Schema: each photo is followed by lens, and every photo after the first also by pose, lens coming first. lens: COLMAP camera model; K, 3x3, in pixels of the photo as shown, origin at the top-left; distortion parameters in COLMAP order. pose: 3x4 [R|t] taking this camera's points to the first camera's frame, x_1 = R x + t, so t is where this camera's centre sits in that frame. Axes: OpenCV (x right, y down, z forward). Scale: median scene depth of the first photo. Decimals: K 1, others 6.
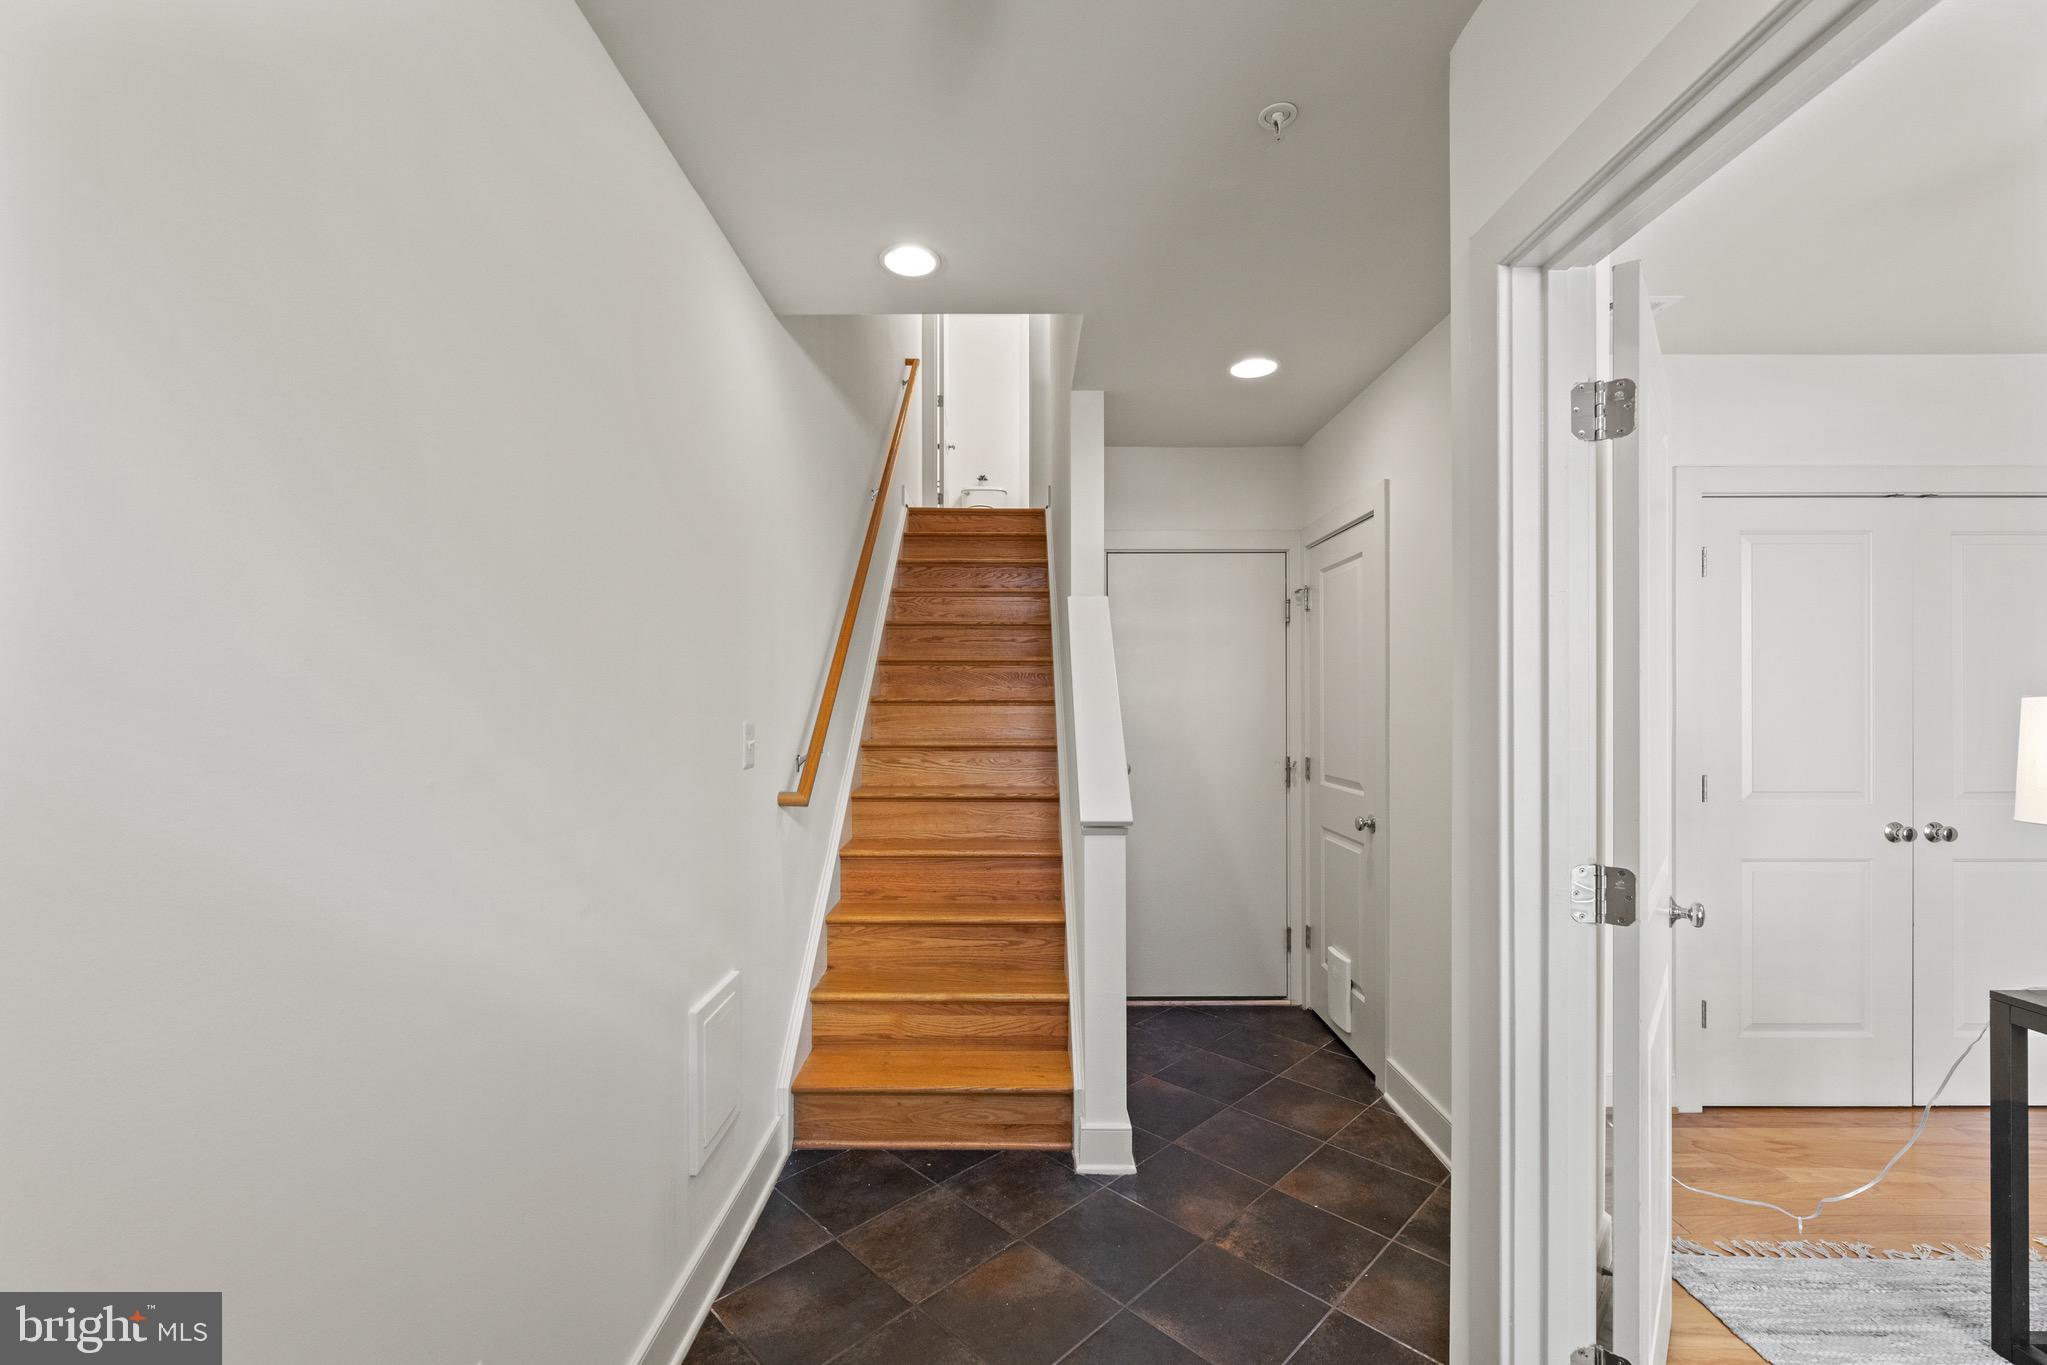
lens RADIAL K [[849.9, 0, 1020.8], [0, 849.9, 703.4], [0, 0, 1]] dist [-0.001650, -0.000411]
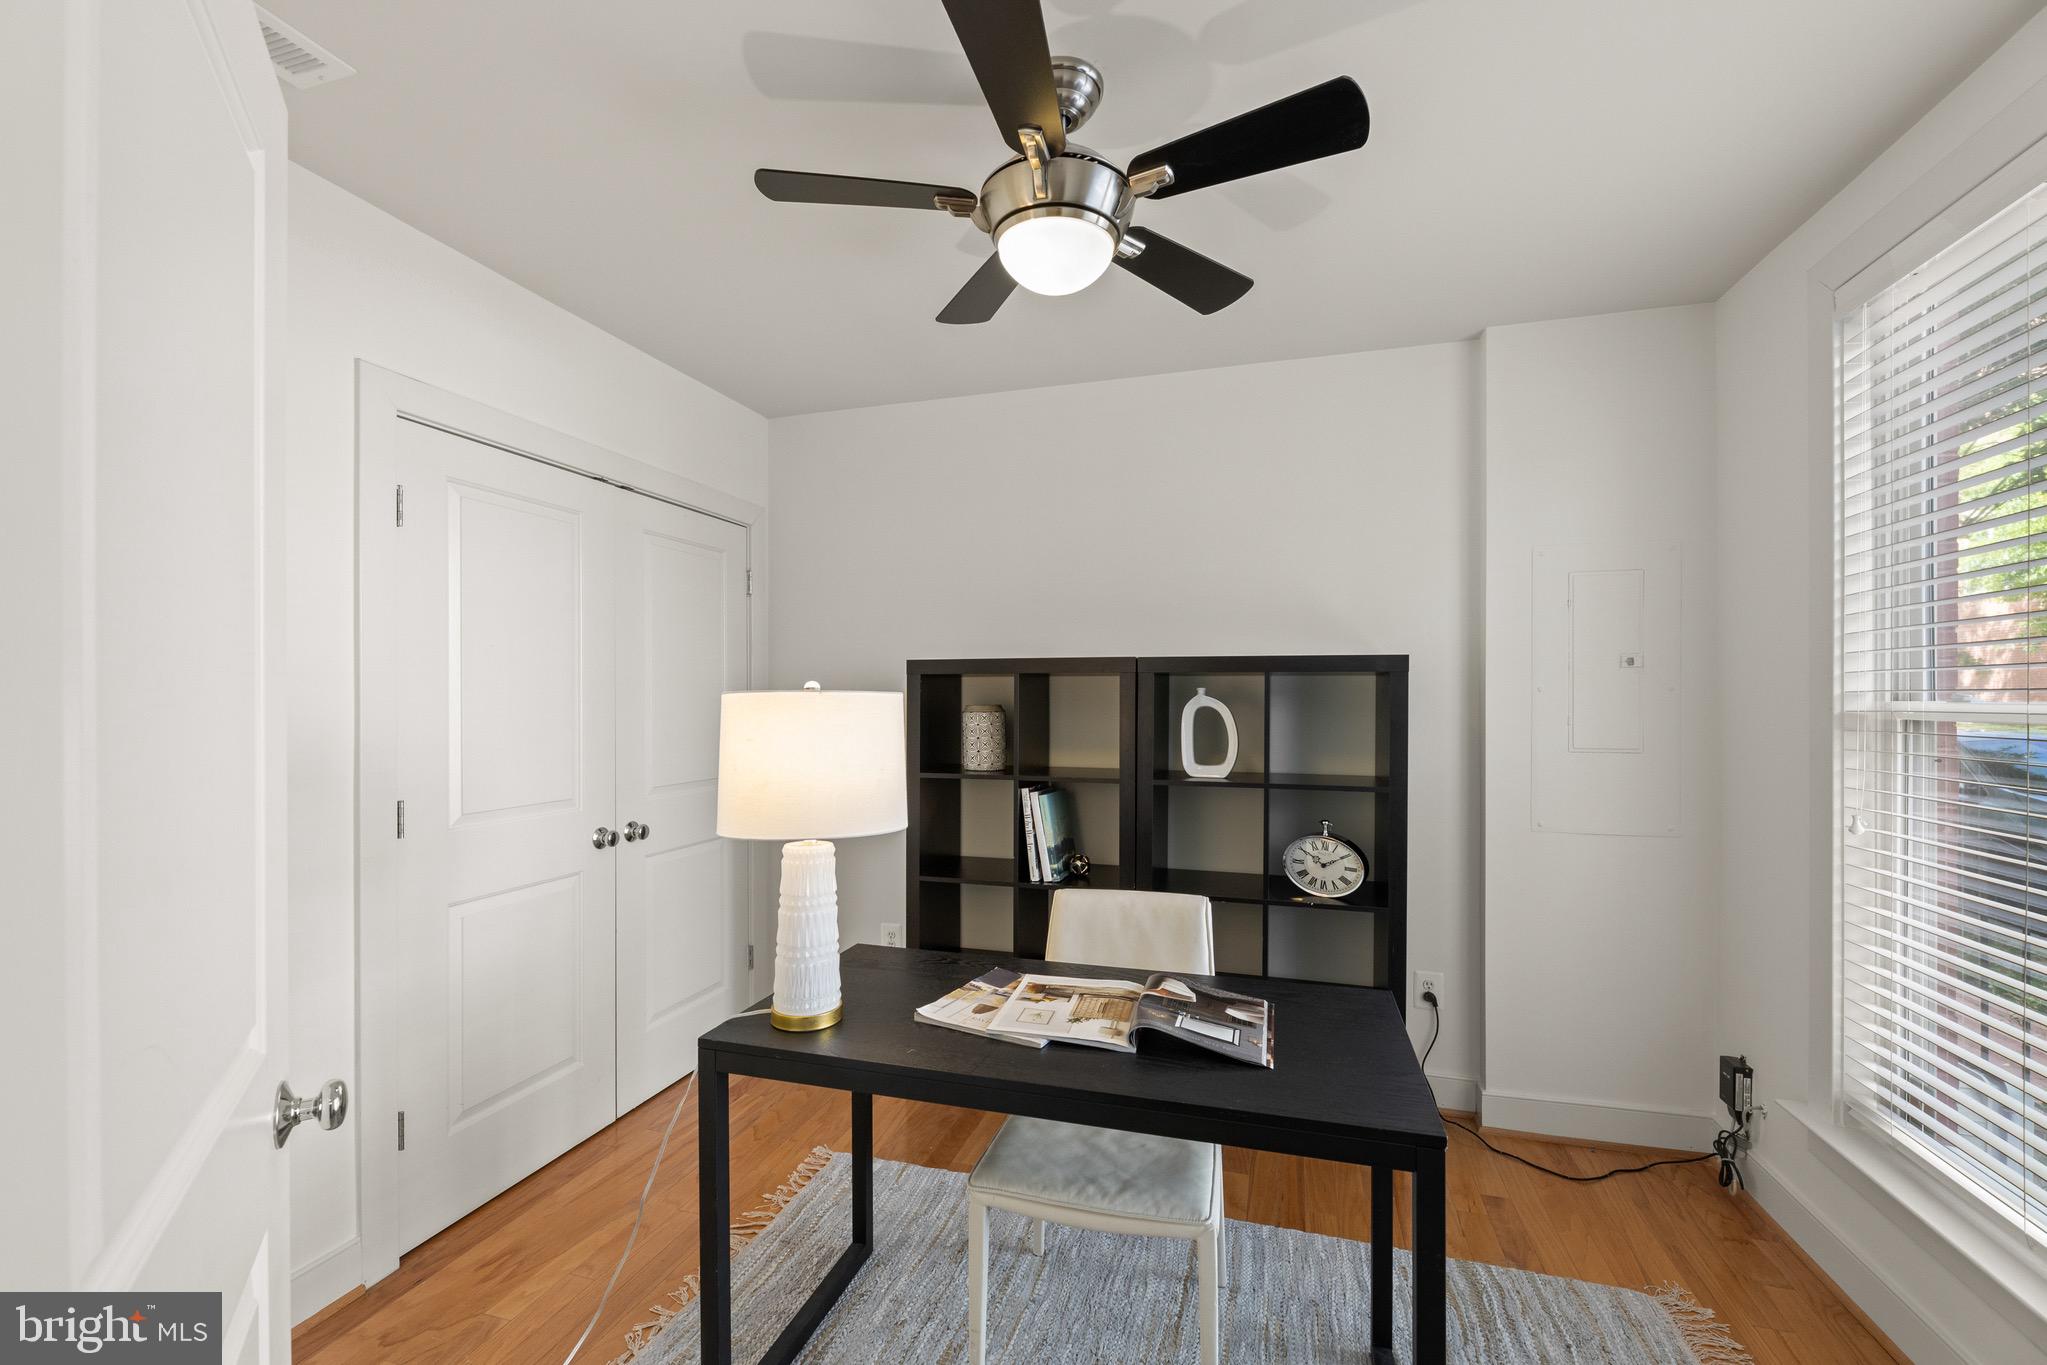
lens RADIAL K [[849.9, 0, 1007.3], [0, 849.9, 692.5], [0, 0, 1]] dist [-0.001650, -0.000411]
pose [[0.306611, 0.006767, 0.951811, 0.275327], [0.005781, 0.999943, -0.008971, 0.001310], [-0.951818, 0.008253, 0.306554, 0.285670]]
